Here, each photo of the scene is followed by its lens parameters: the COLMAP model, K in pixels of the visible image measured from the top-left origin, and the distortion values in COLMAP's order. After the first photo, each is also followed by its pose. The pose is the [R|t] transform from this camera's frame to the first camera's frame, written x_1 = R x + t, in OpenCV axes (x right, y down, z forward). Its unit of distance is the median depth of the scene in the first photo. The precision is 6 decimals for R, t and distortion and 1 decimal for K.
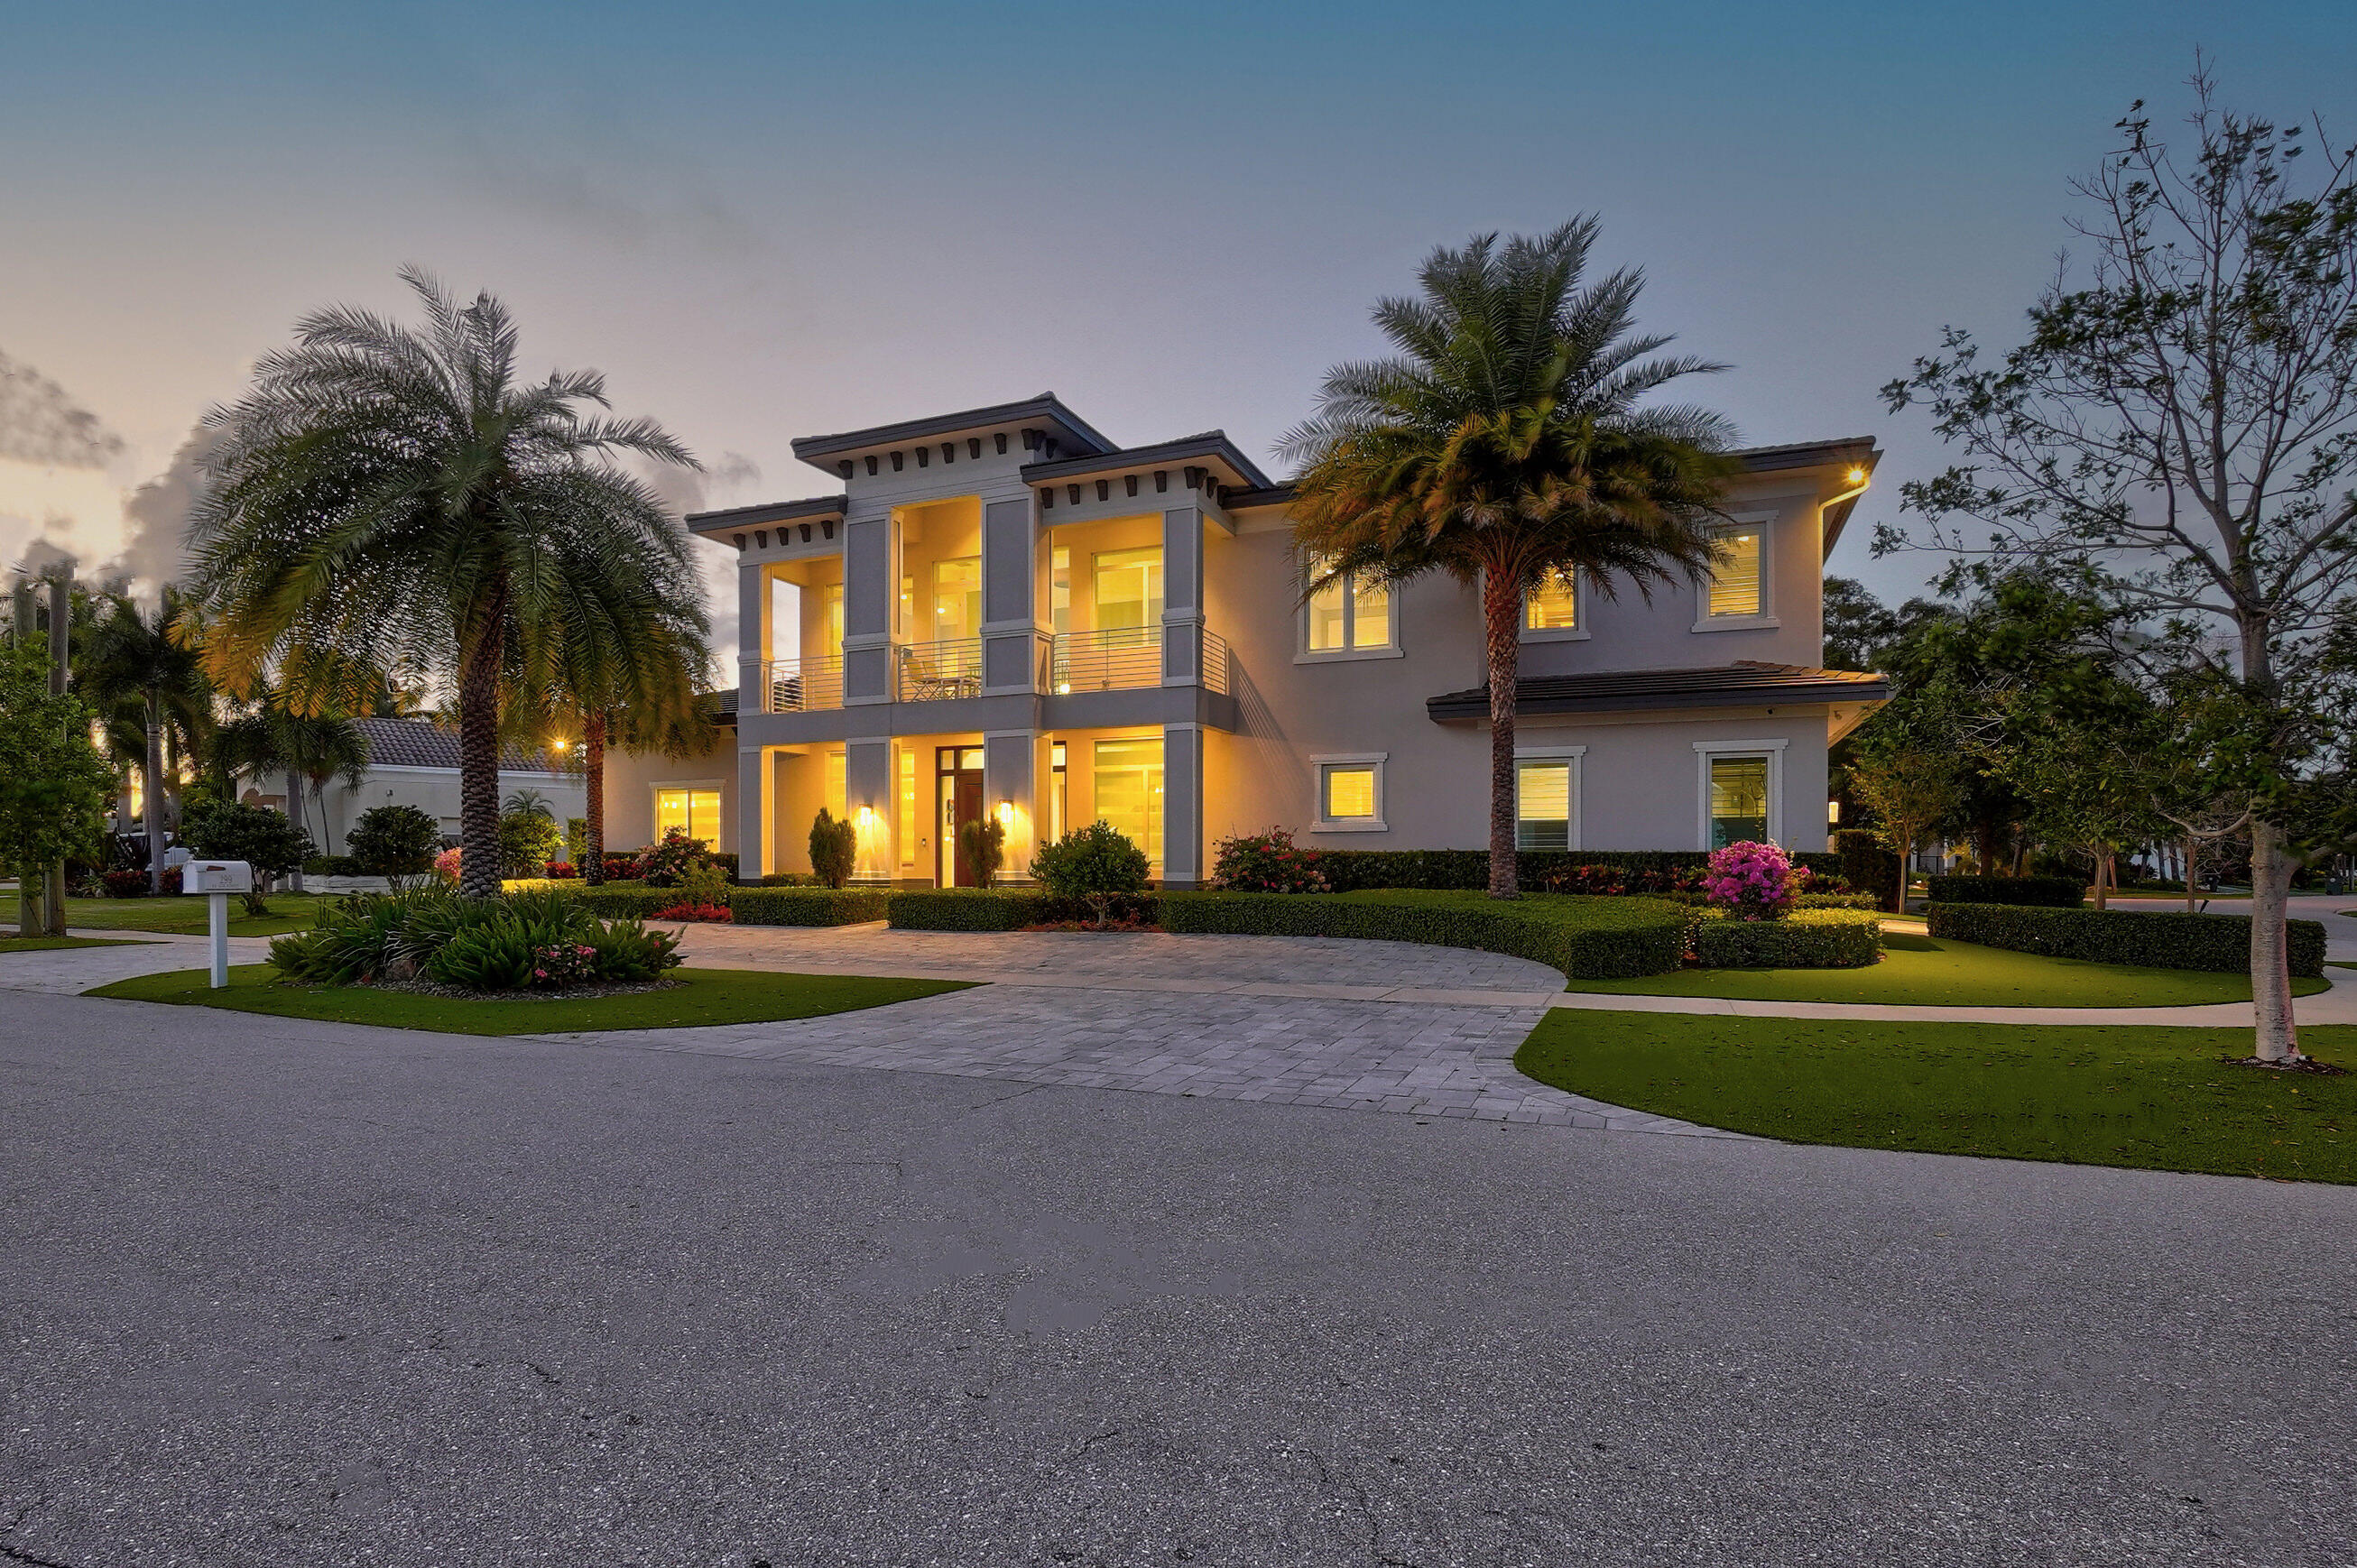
lens RADIAL K [[1127.0, 0, 1172.2], [0, 1127.0, 899.9], [0, 0, 1]] dist [-0.053197, -0.000003]
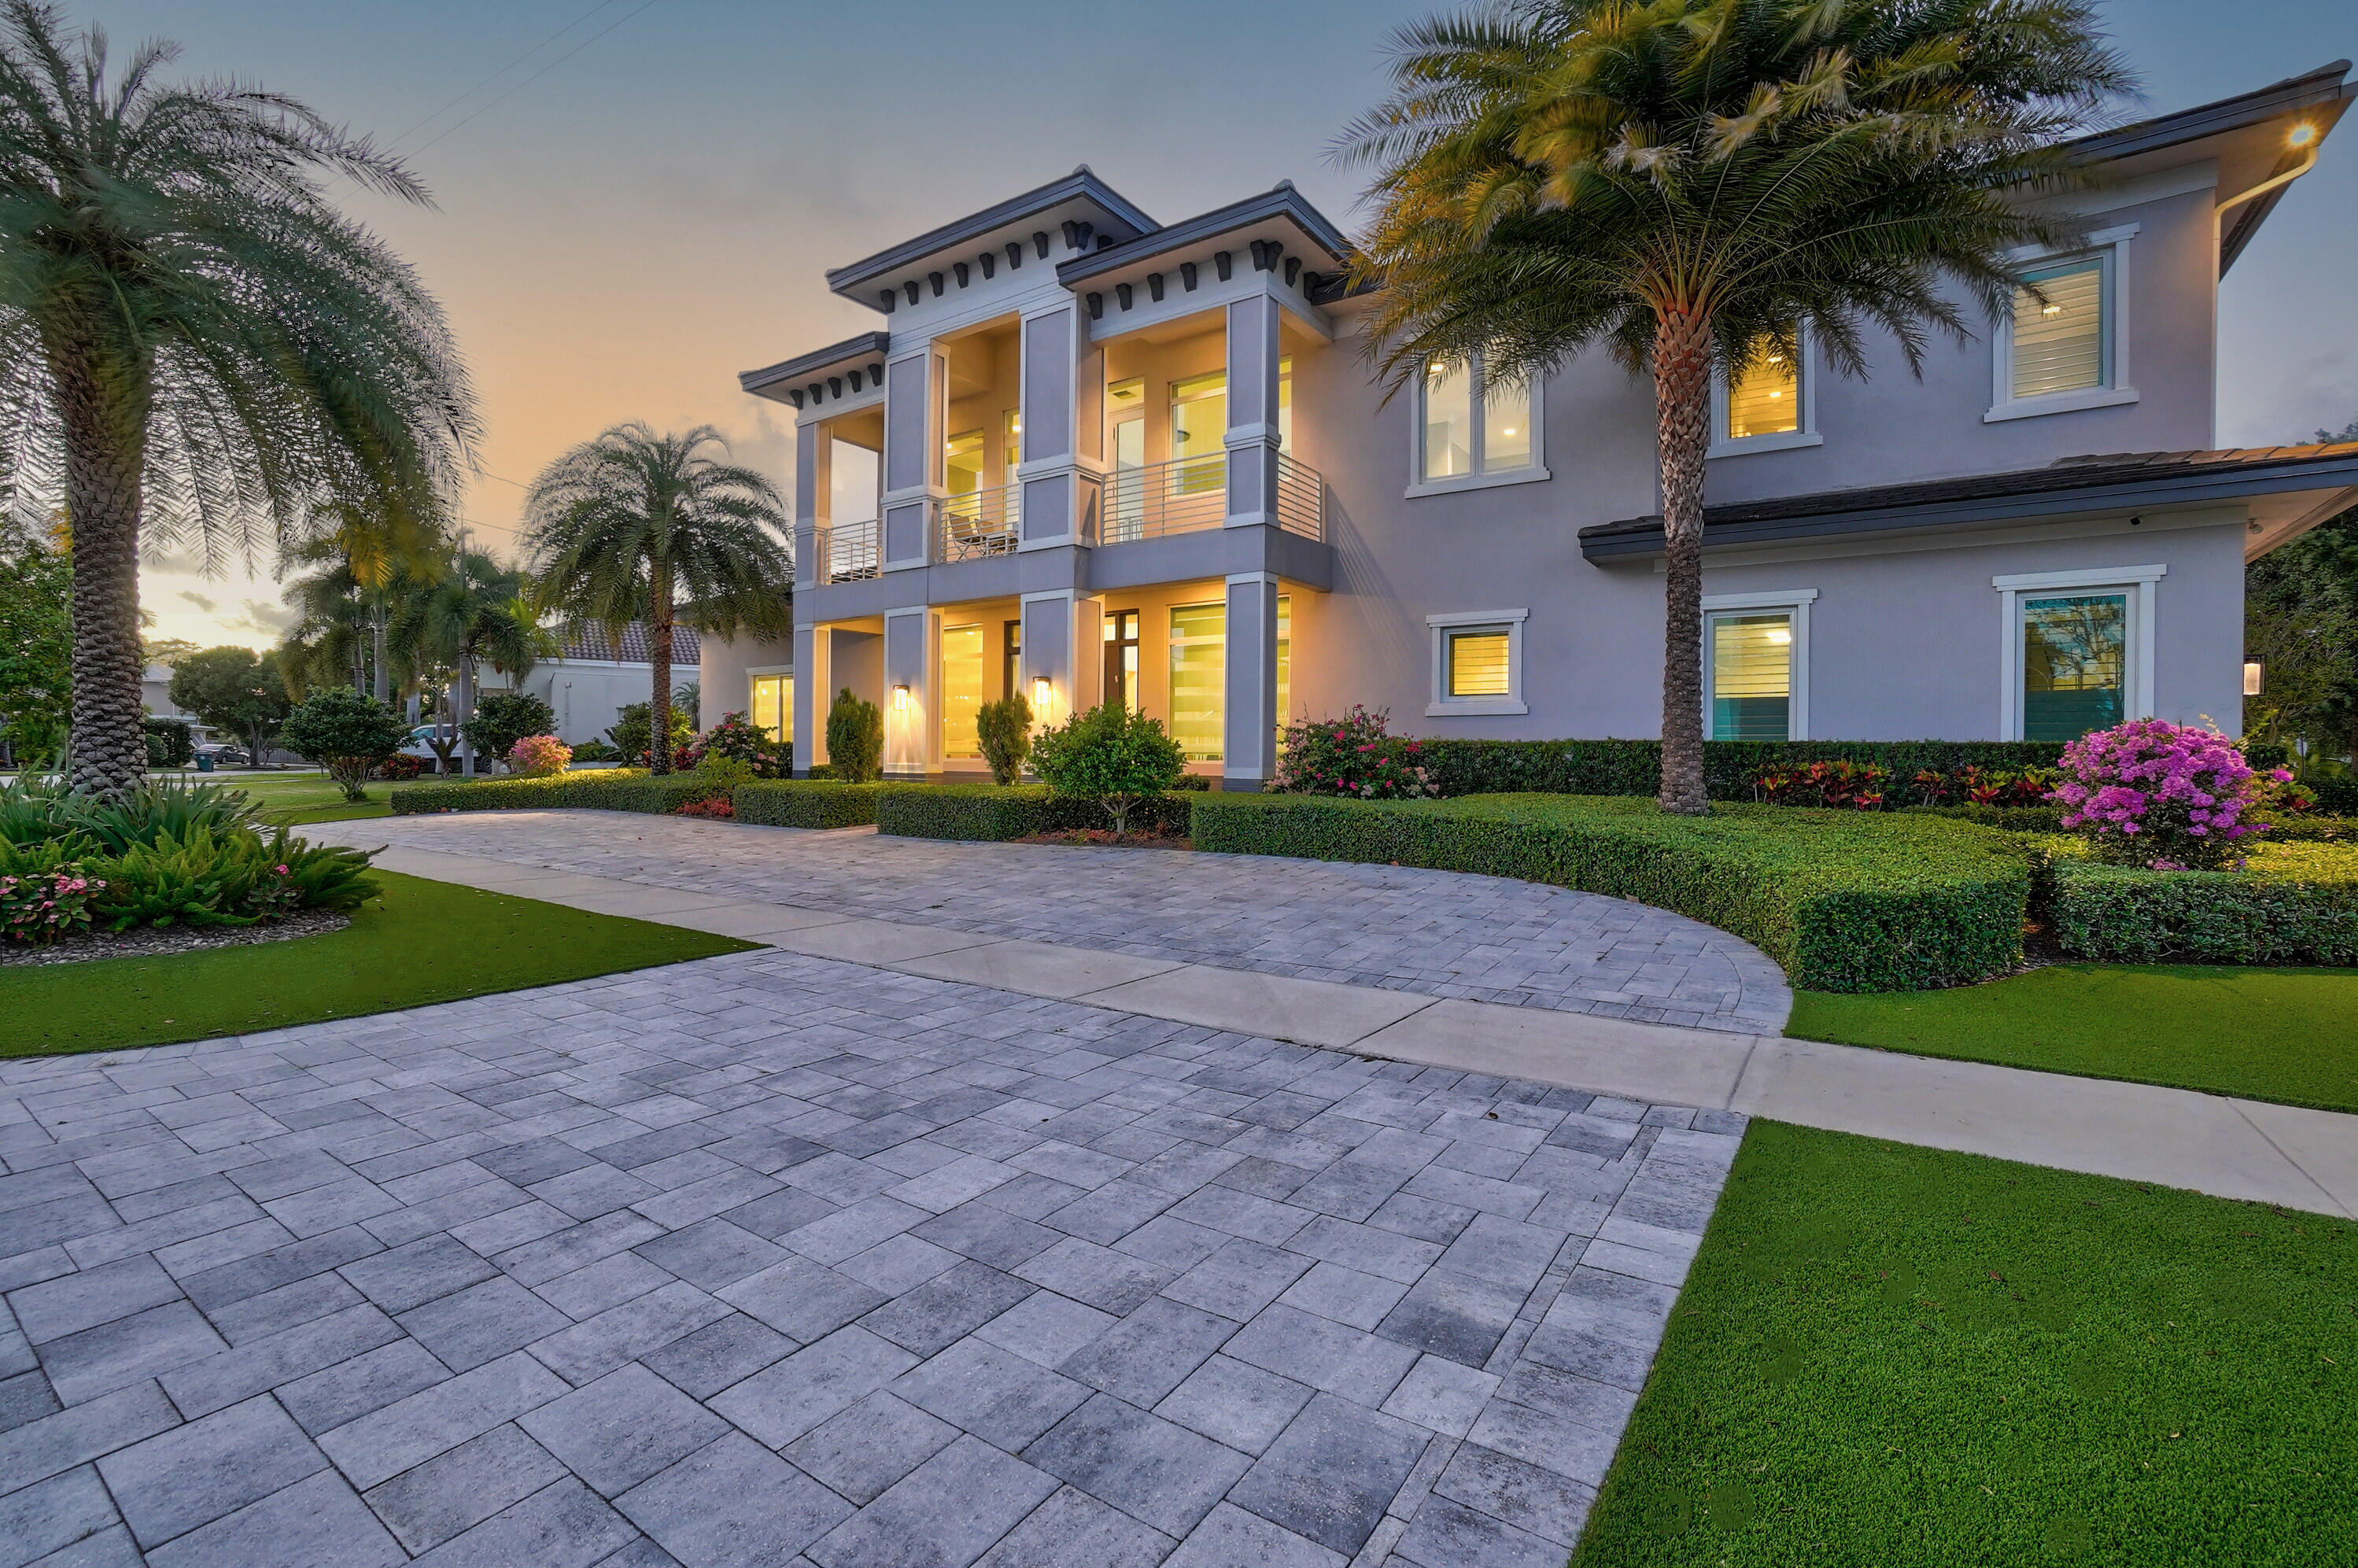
lens RADIAL K [[1037.1, 0, 1190.6], [0, 1037.1, 779.0], [0, 0, 1]] dist [-0.059427, 0.020725]
pose [[0.982429, 0.010142, -0.186363, 0.106116], [-0.012222, 0.999875, -0.010015, -0.009269], [0.186238, 0.012117, 0.982430, 0.307864]]
